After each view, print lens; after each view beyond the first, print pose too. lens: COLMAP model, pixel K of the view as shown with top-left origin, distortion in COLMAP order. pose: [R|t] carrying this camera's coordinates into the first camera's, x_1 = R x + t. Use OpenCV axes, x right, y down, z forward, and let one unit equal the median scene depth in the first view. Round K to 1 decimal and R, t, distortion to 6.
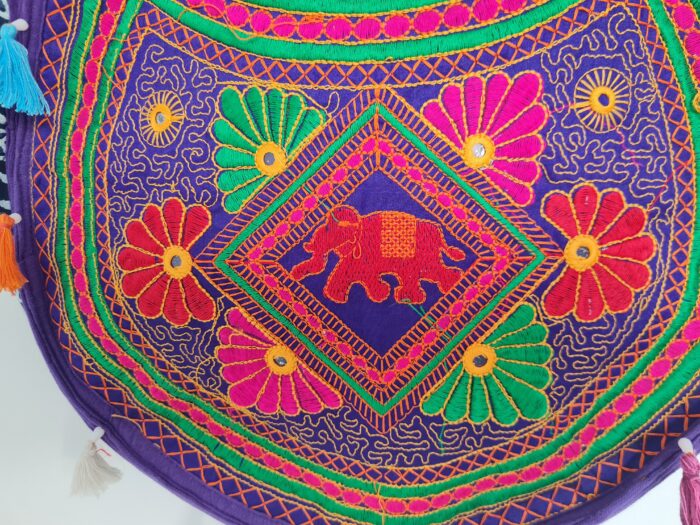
lens RADIAL K [[528.0, 0, 348.0], [0, 528.0, 279.3], [0, 0, 1]] dist [-0.005990, 0.001586]
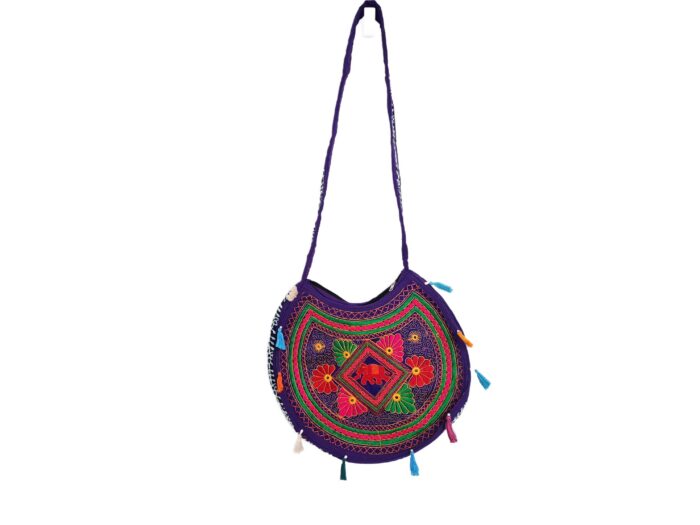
lens RADIAL K [[534.4, 0, 350.0], [0, 534.4, 262.5], [0, 0, 1]] dist [-0.003350, 0.000074]
pose [[0.990102, -0.093283, -0.104860, 0.451427], [0.065168, 0.967287, -0.245171, 0.134648], [0.124300, 0.235910, 0.963792, -3.649044]]
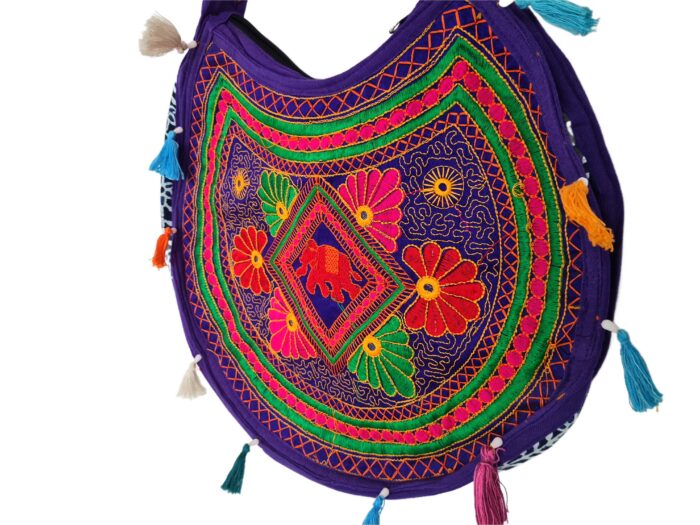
lens RADIAL K [[534.4, 0, 350.0], [0, 534.4, 262.5], [0, 0, 1]] dist [-0.003350, 0.000074]
pose [[0.827931, 0.118969, -0.548067, 1.073394], [-0.131271, 0.991203, 0.016857, -0.117421], [0.545251, 0.057989, 0.836265, -0.370107]]
